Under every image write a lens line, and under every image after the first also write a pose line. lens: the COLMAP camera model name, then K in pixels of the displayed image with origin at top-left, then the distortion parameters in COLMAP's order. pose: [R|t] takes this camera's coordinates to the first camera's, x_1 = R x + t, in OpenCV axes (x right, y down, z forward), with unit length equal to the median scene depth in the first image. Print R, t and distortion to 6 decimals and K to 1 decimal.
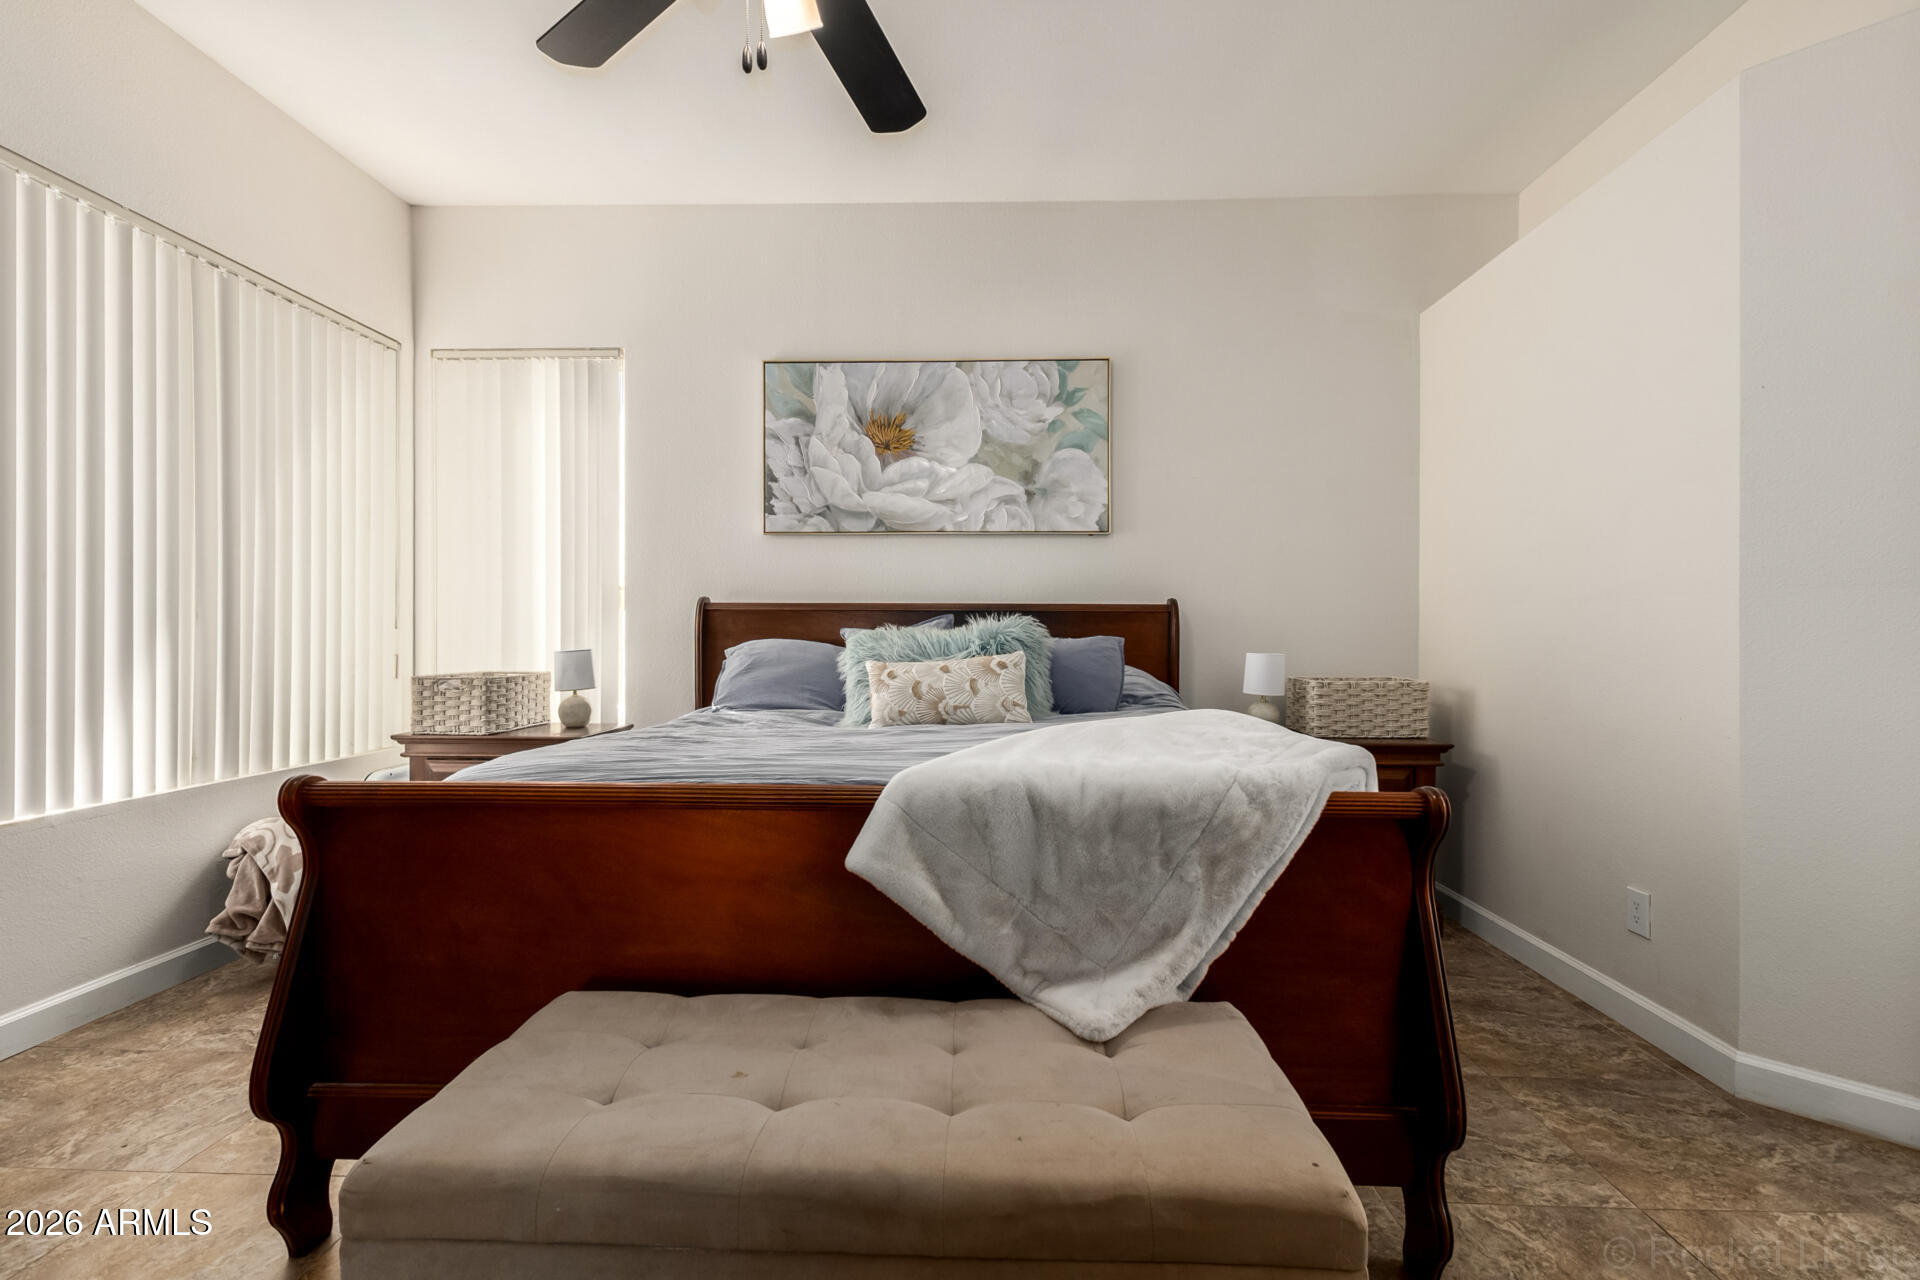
lens RADIAL K [[845.4, 0, 974.6], [0, 845.4, 632.7], [0, 0, 1]] dist [0.006005, -0.000546]
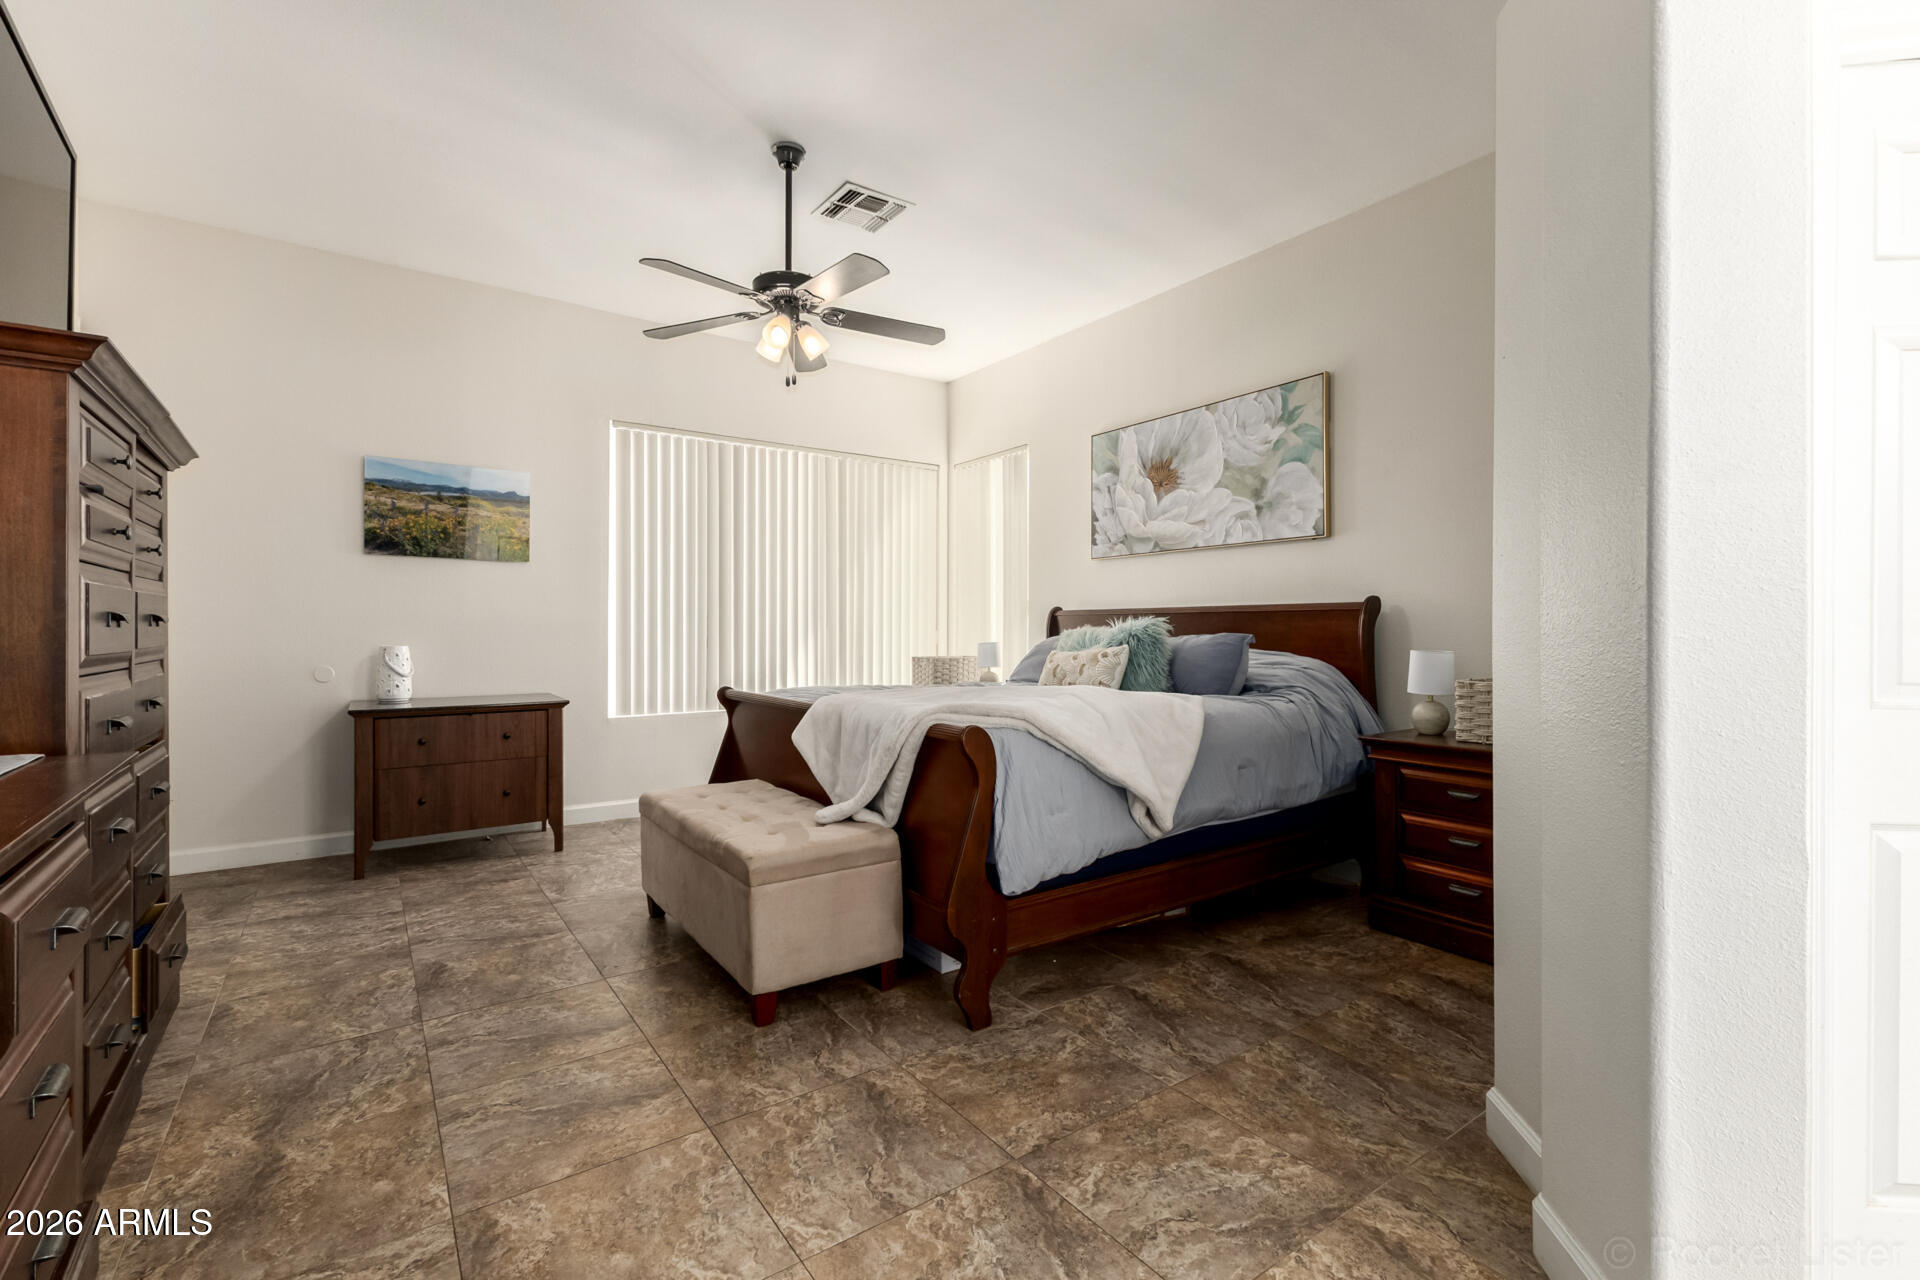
lens RADIAL K [[845.4, 0, 974.6], [0, 845.4, 632.7], [0, 0, 1]] dist [0.006005, -0.000546]
pose [[0.608276, -0.001179, -0.793725, 0.735810], [0.004437, 0.999988, 0.001915, -0.000429], [0.793713, -0.004686, 0.608274, 0.002965]]
